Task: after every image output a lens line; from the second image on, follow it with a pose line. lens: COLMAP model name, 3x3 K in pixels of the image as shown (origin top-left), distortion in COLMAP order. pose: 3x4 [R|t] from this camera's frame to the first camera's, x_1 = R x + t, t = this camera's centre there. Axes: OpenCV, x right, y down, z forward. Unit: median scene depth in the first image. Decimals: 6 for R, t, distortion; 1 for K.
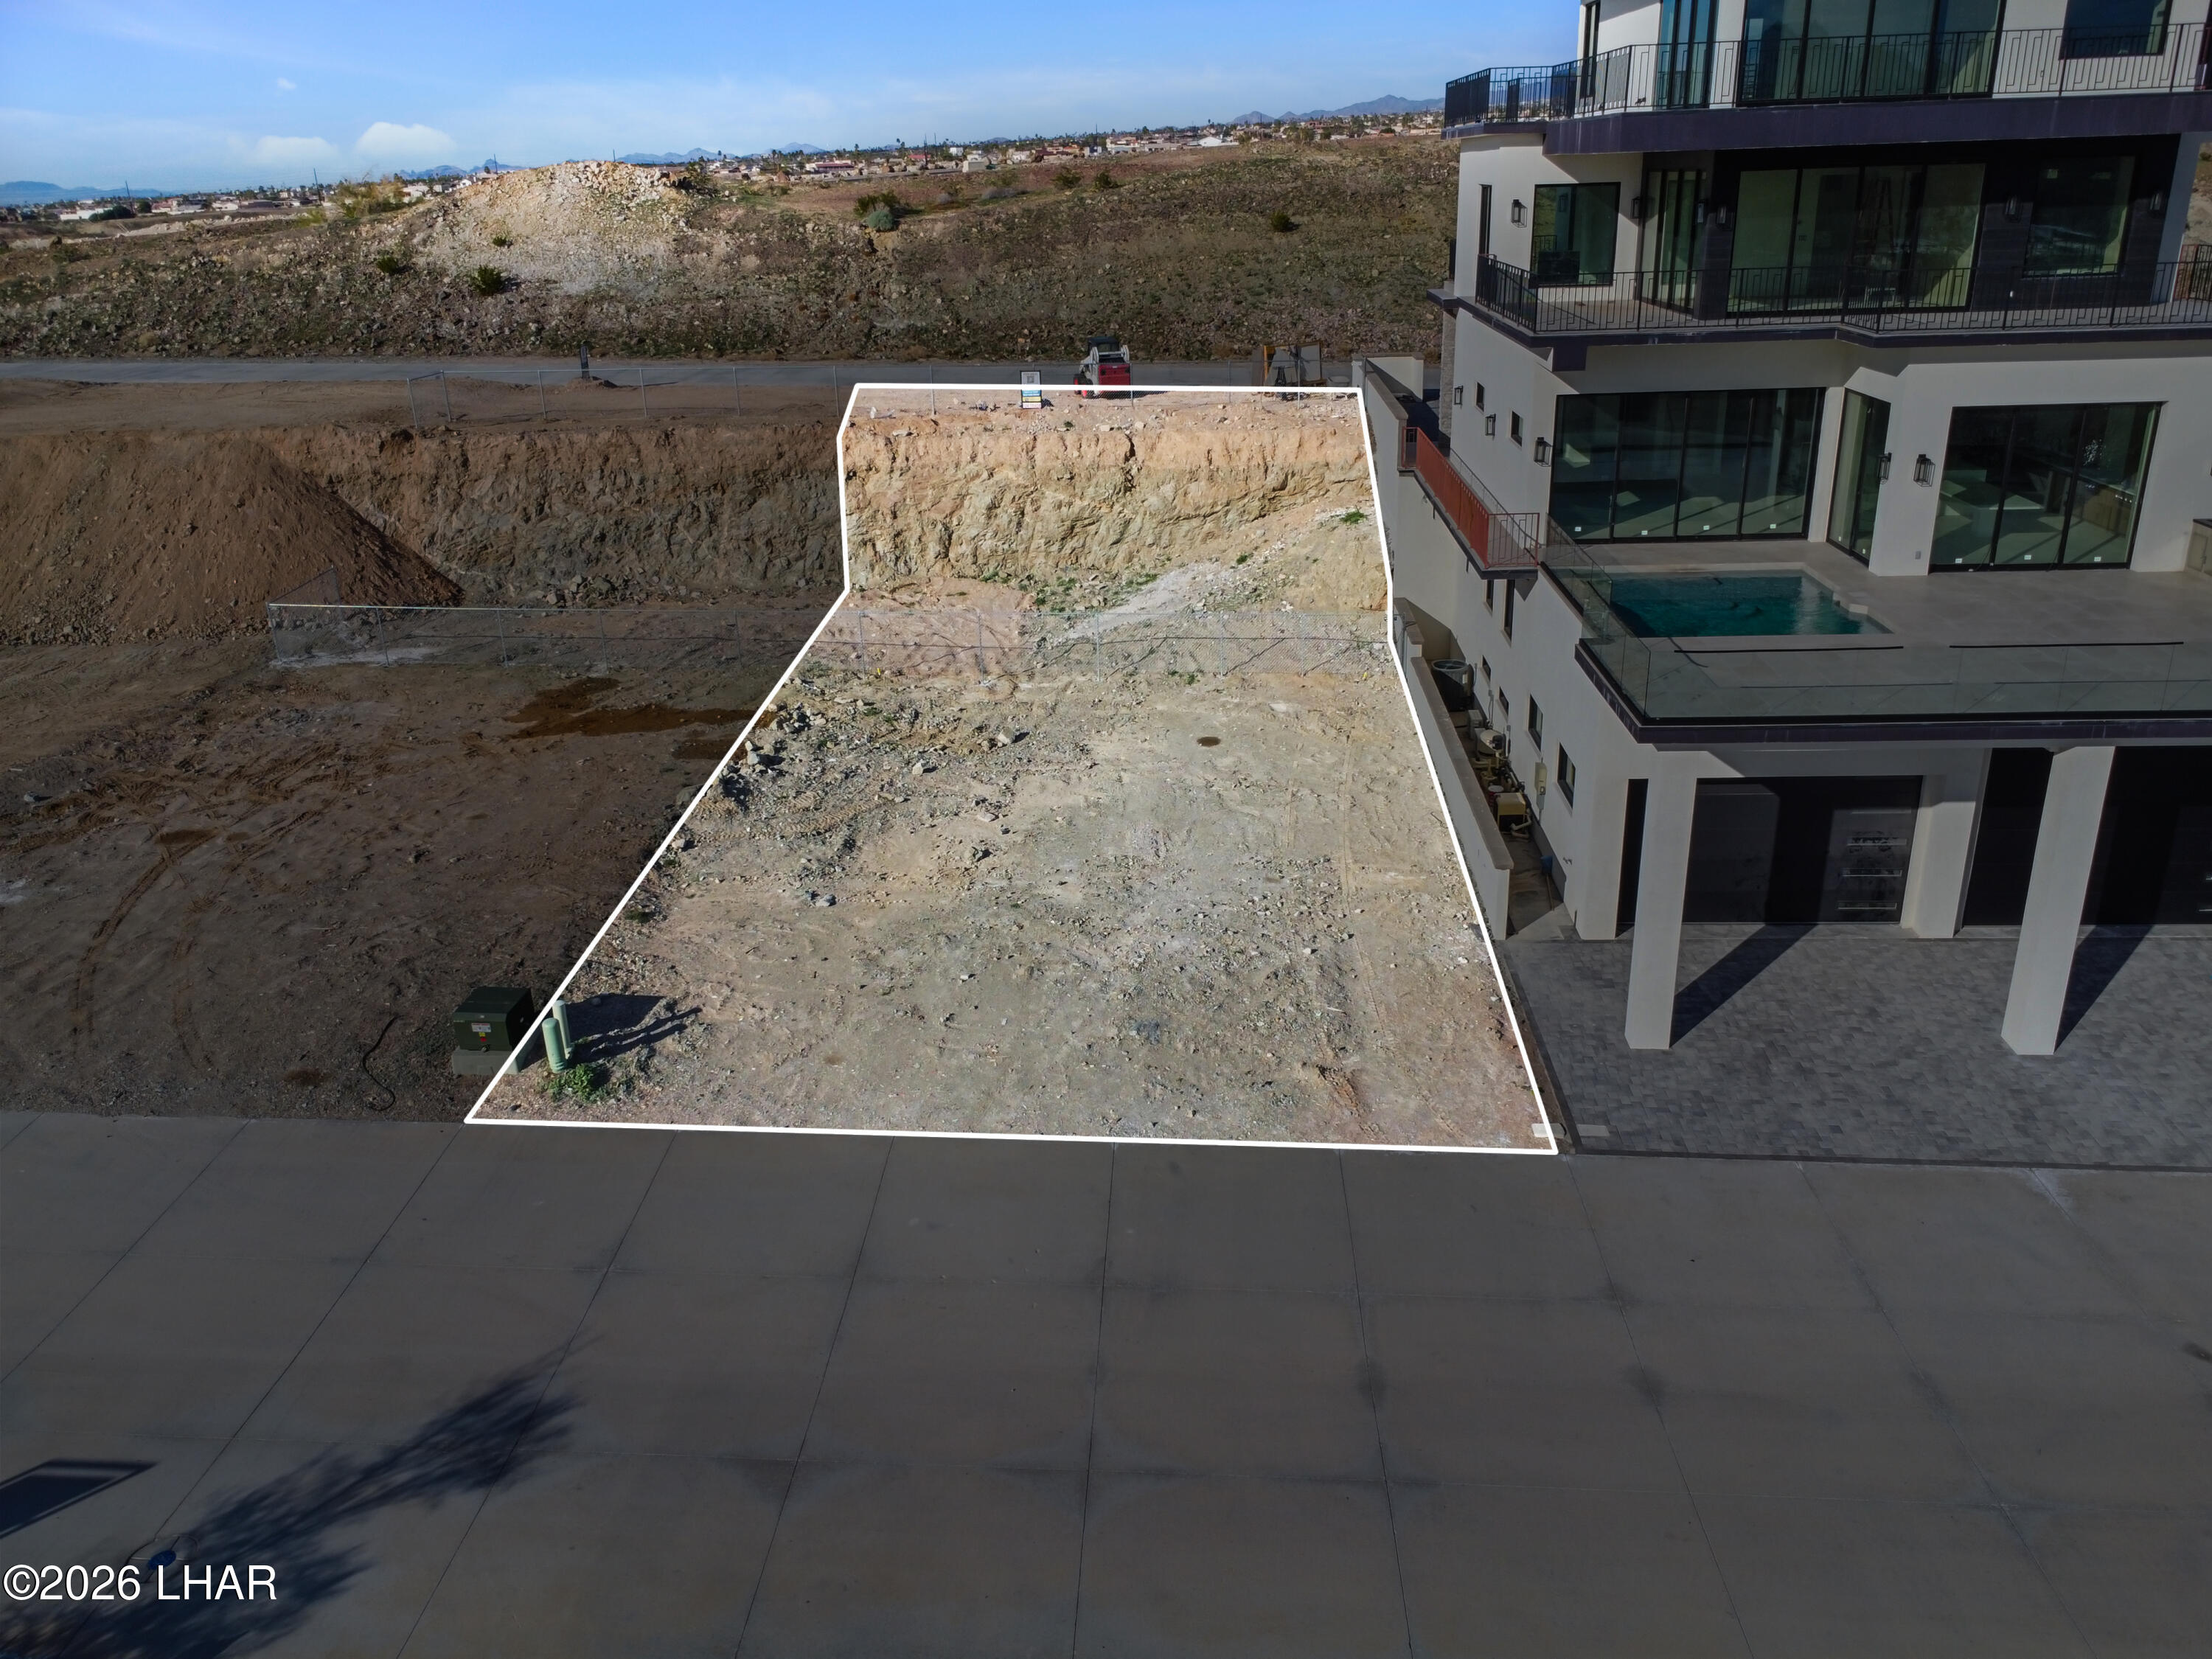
lens RADIAL K [[1733.9, 0, 1111.4], [0, 1733.9, 829.2], [0, 0, 1]] dist [0.007947, -0.007397]
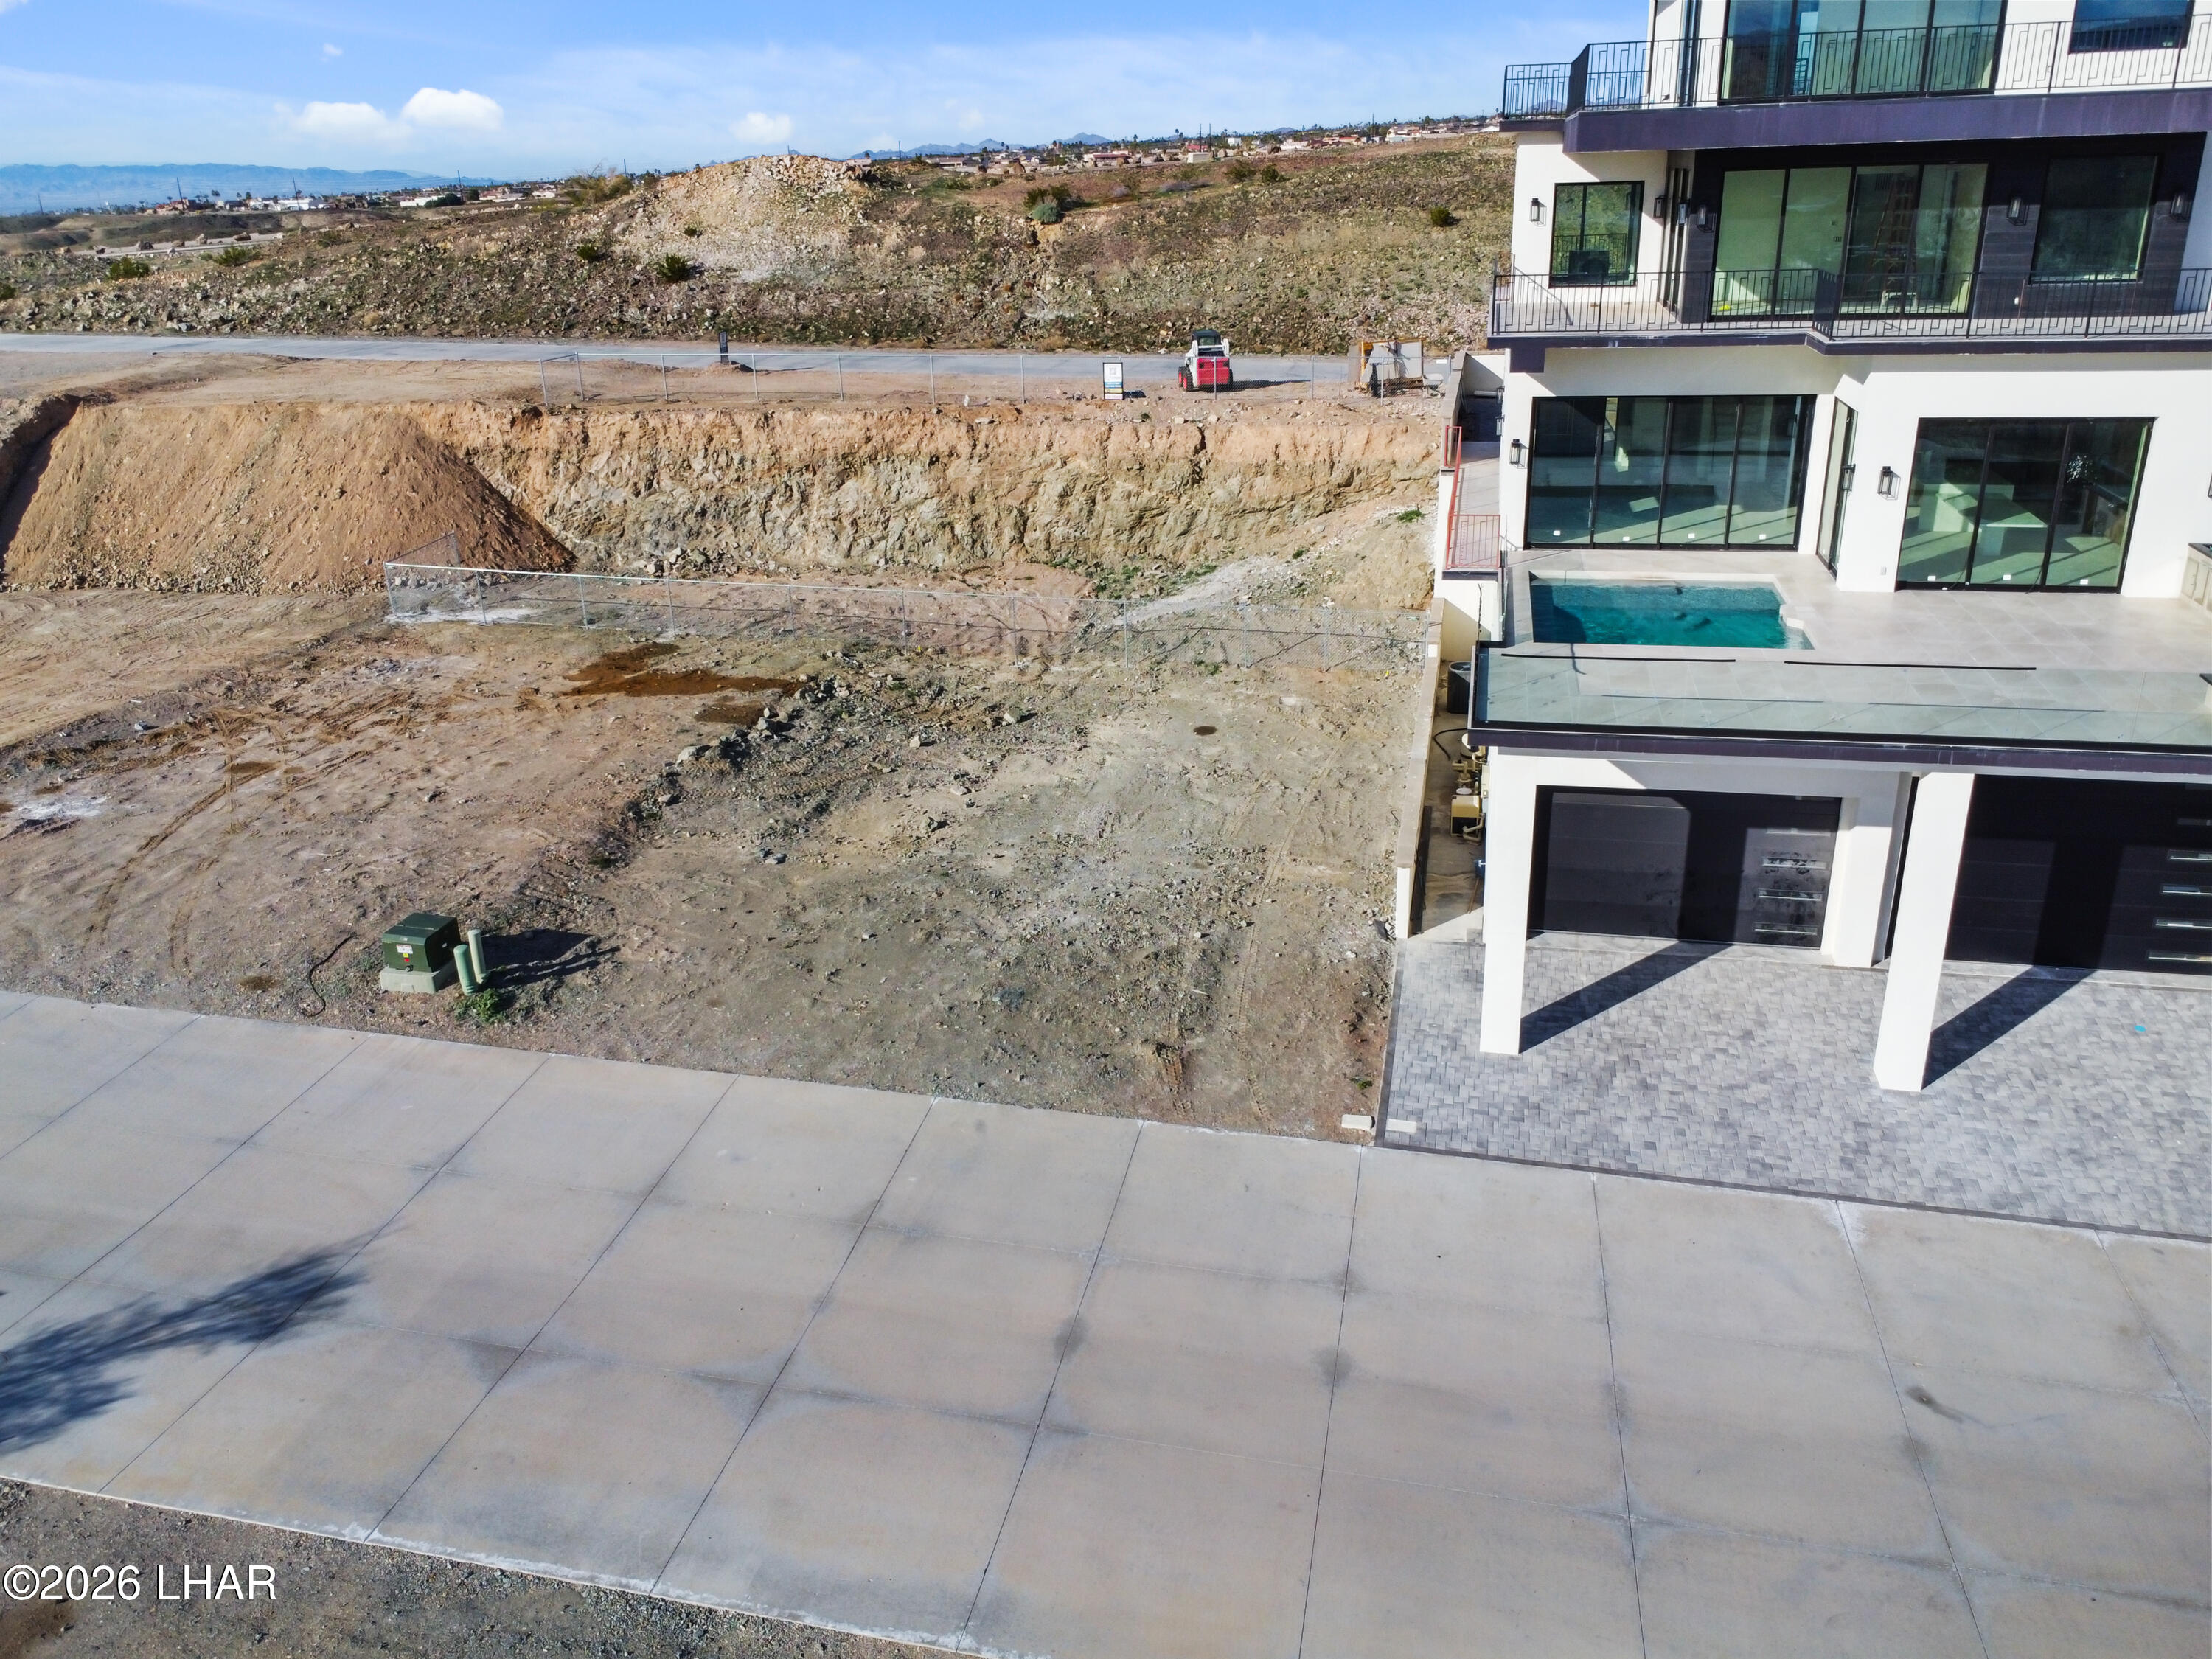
lens RADIAL K [[1733.9, 0, 1096.4], [0, 1733.9, 830.5], [0, 0, 1]] dist [0.007947, -0.007397]
pose [[0.986451, 0.059401, -0.152926, 0.118750], [-0.058525, 0.998234, 0.010227, 0.001003], [0.153263, -0.001139, 0.988185, -0.012005]]
